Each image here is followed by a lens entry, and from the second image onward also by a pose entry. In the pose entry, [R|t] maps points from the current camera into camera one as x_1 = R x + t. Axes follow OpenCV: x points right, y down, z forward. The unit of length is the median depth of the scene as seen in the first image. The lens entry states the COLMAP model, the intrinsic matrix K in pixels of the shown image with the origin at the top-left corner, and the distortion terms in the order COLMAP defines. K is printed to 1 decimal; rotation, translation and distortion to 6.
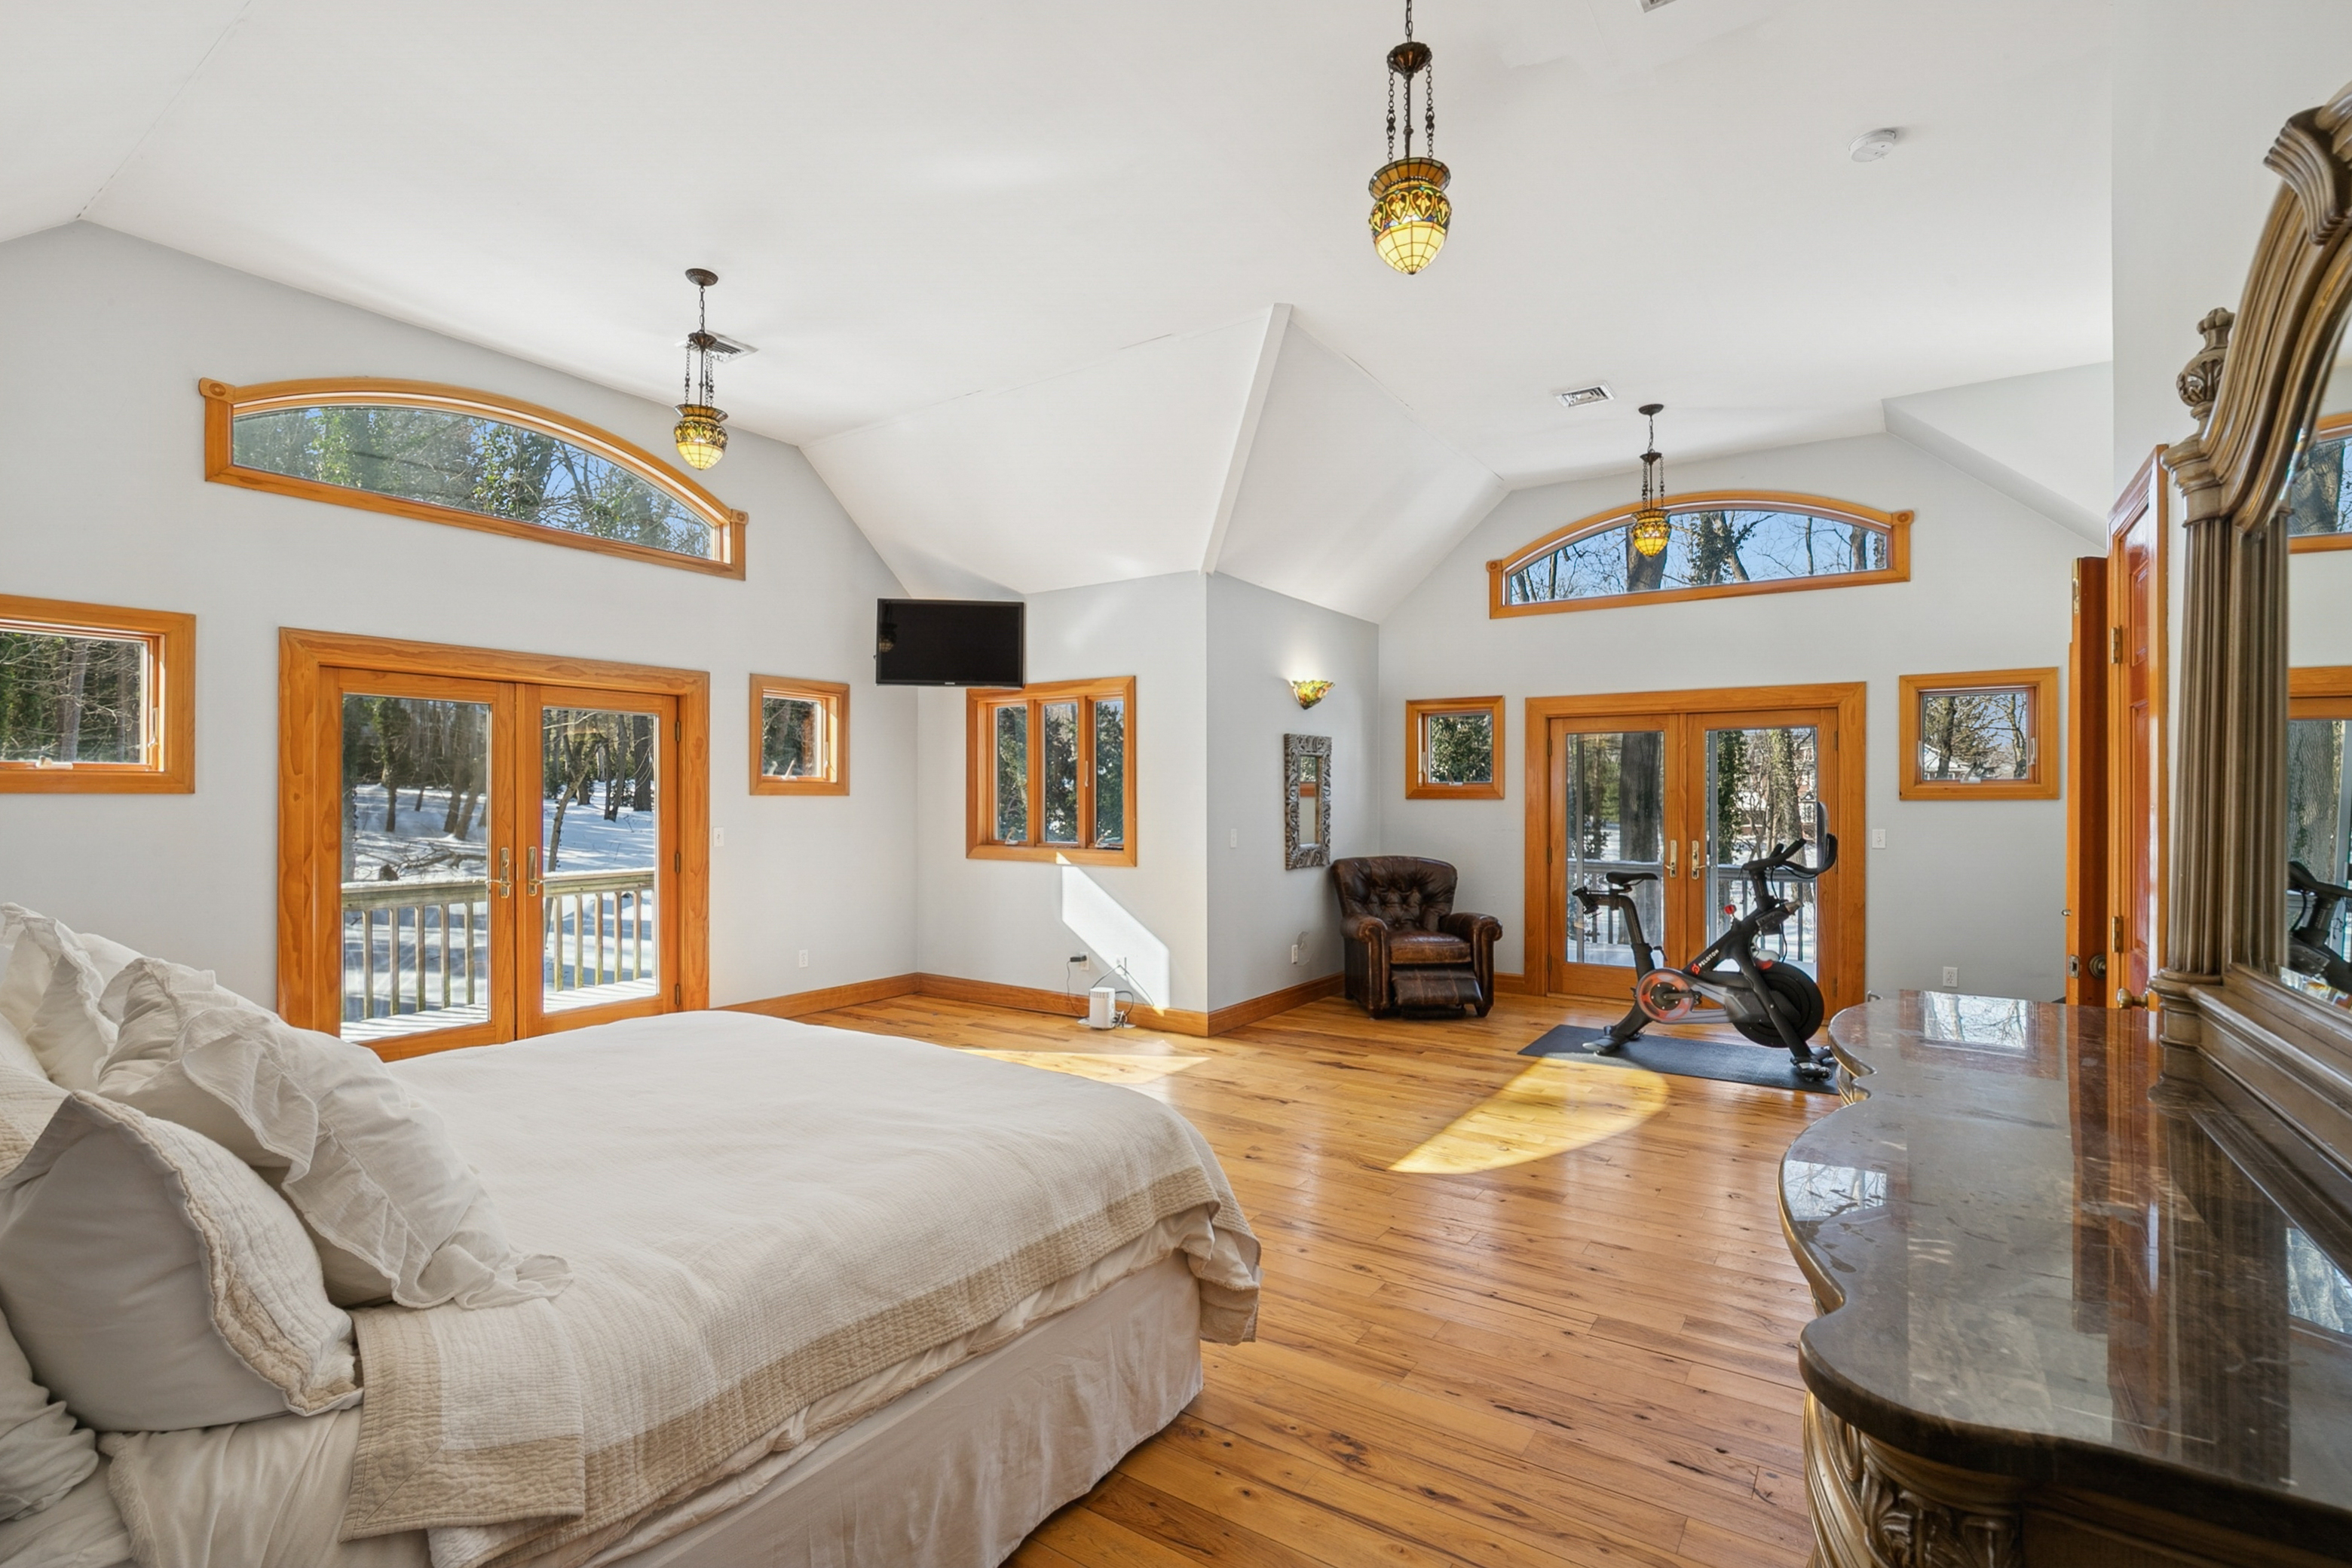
lens RADIAL K [[1104.5, 0, 1218.5], [0, 1104.5, 807.1], [0, 0, 1]] dist [-0.011615, -0.000378]
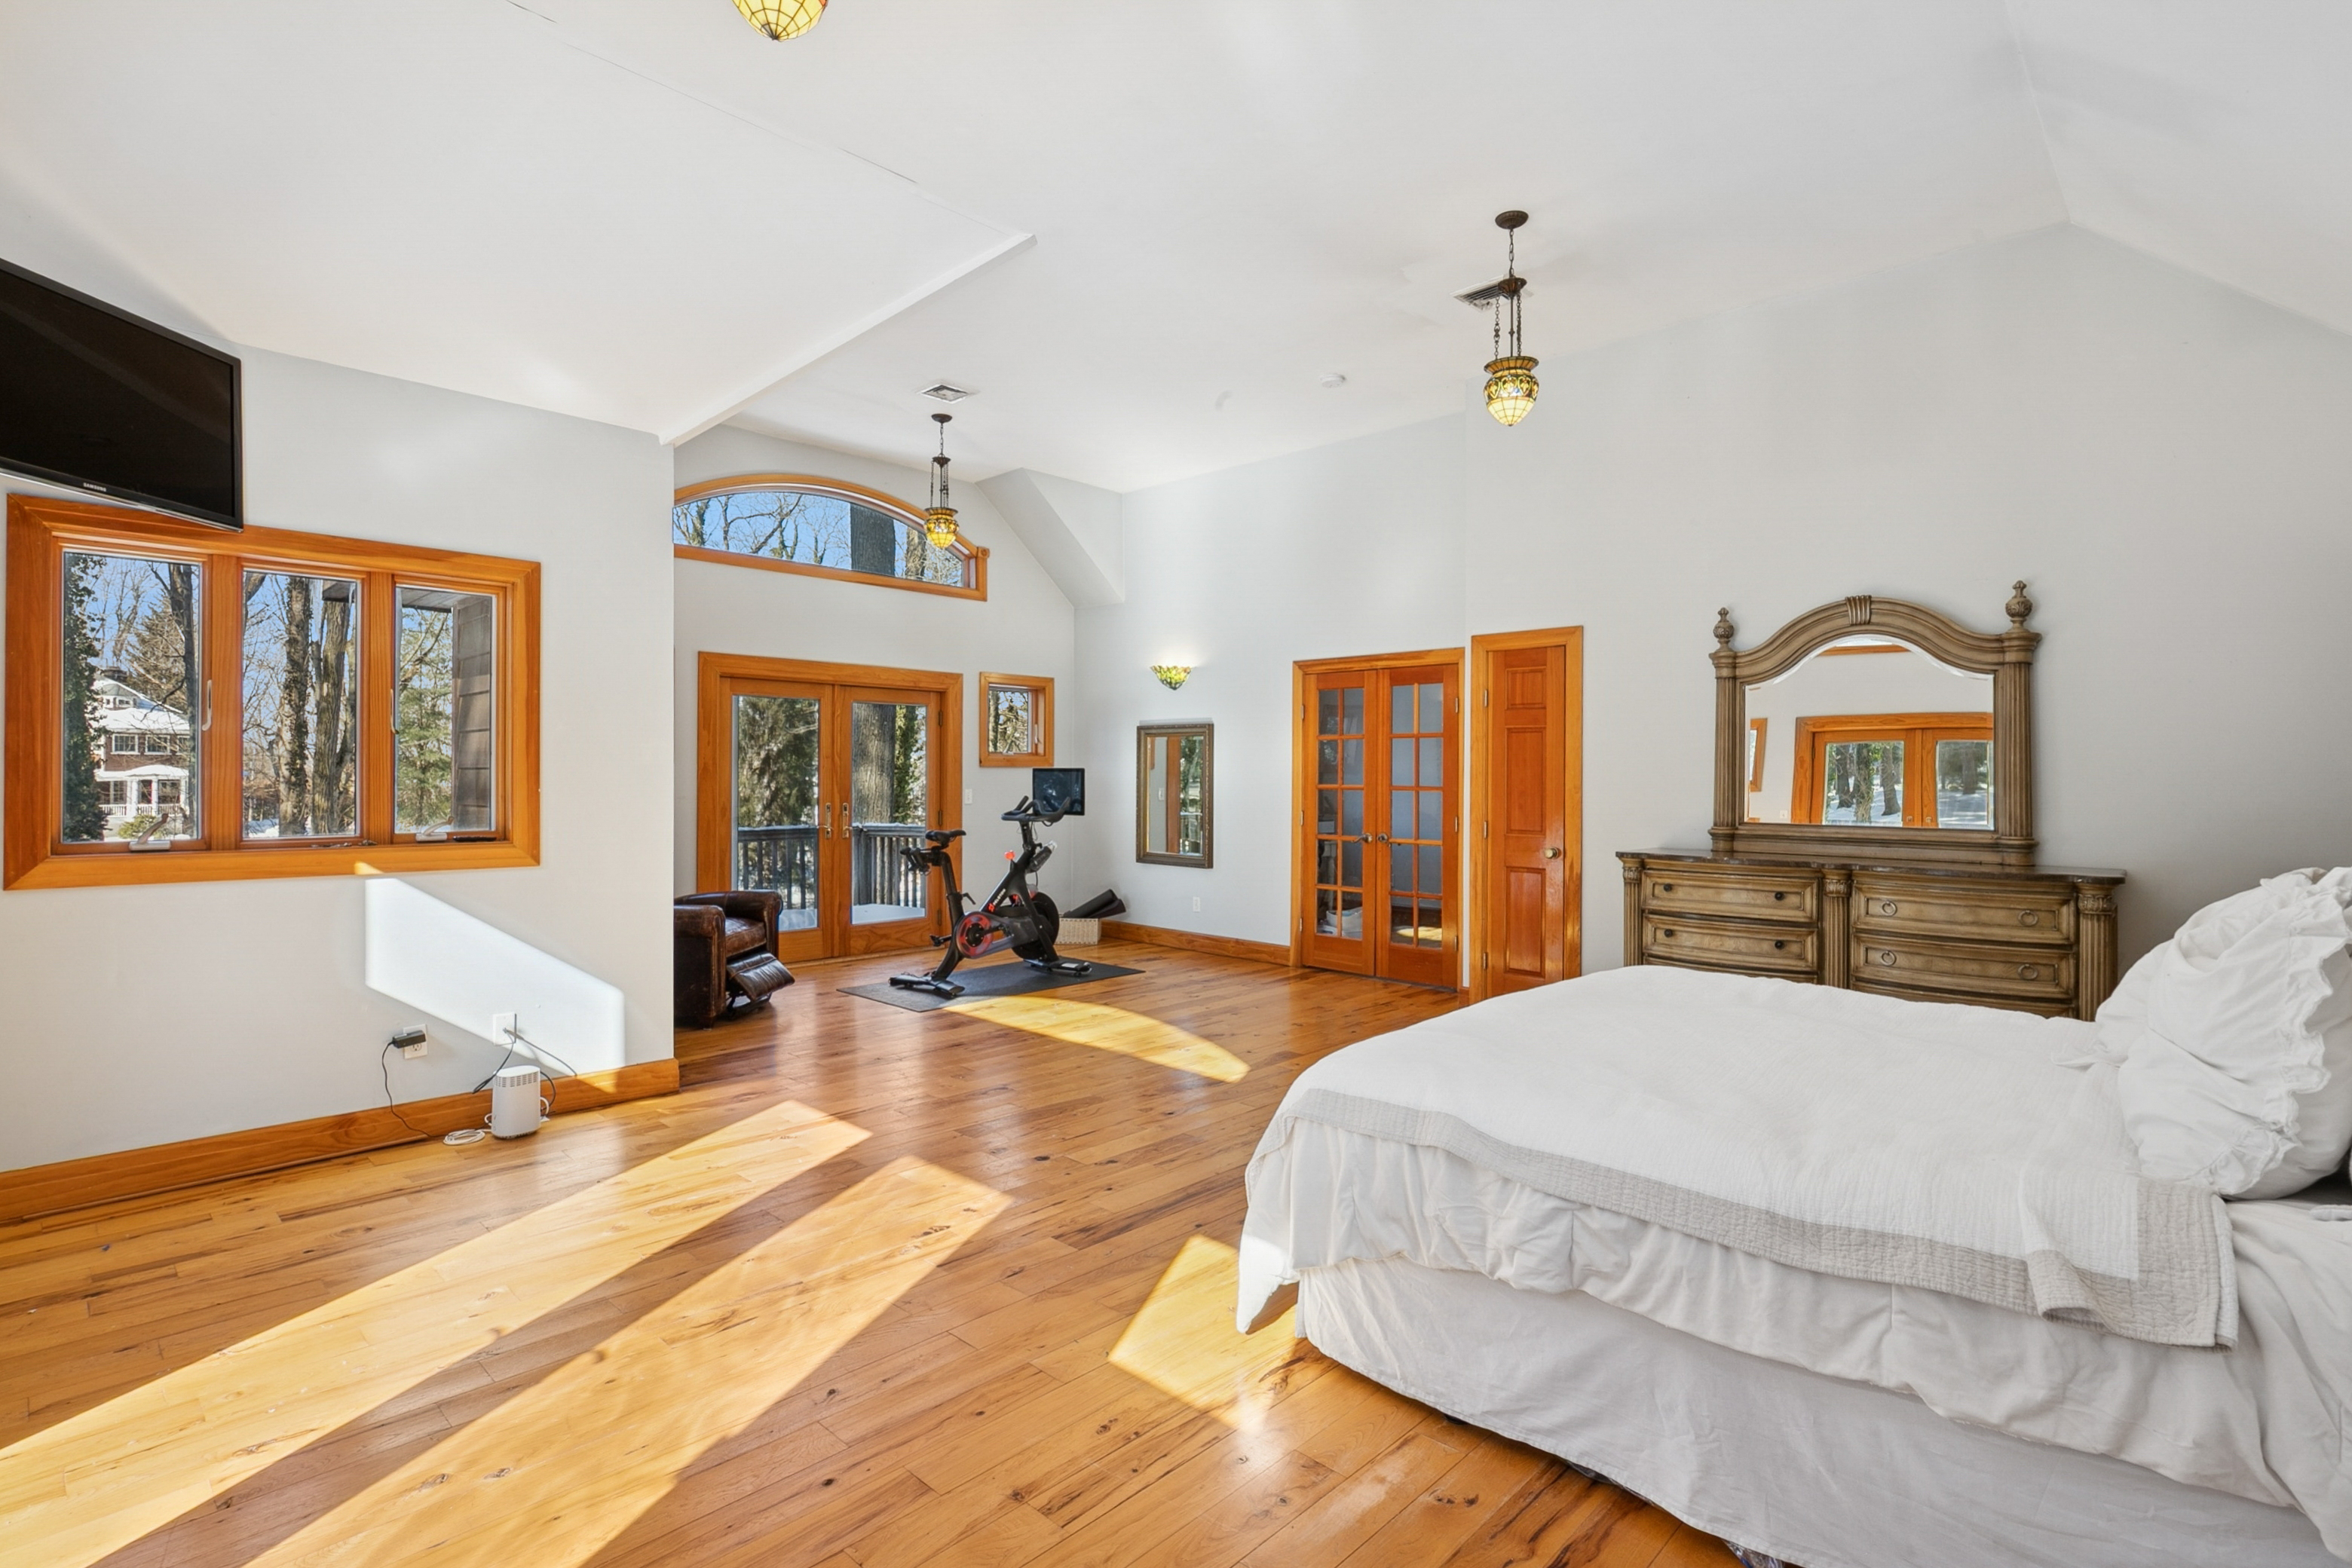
lens RADIAL K [[1104.5, 0, 1218.5], [0, 1104.5, 807.1], [0, 0, 1]] dist [-0.011615, -0.000378]
pose [[0.130765, -0.028511, 0.991003, -0.651574], [0.006704, 0.999589, 0.027874, 0.006504], [-0.991391, 0.002998, 0.130902, 0.536608]]
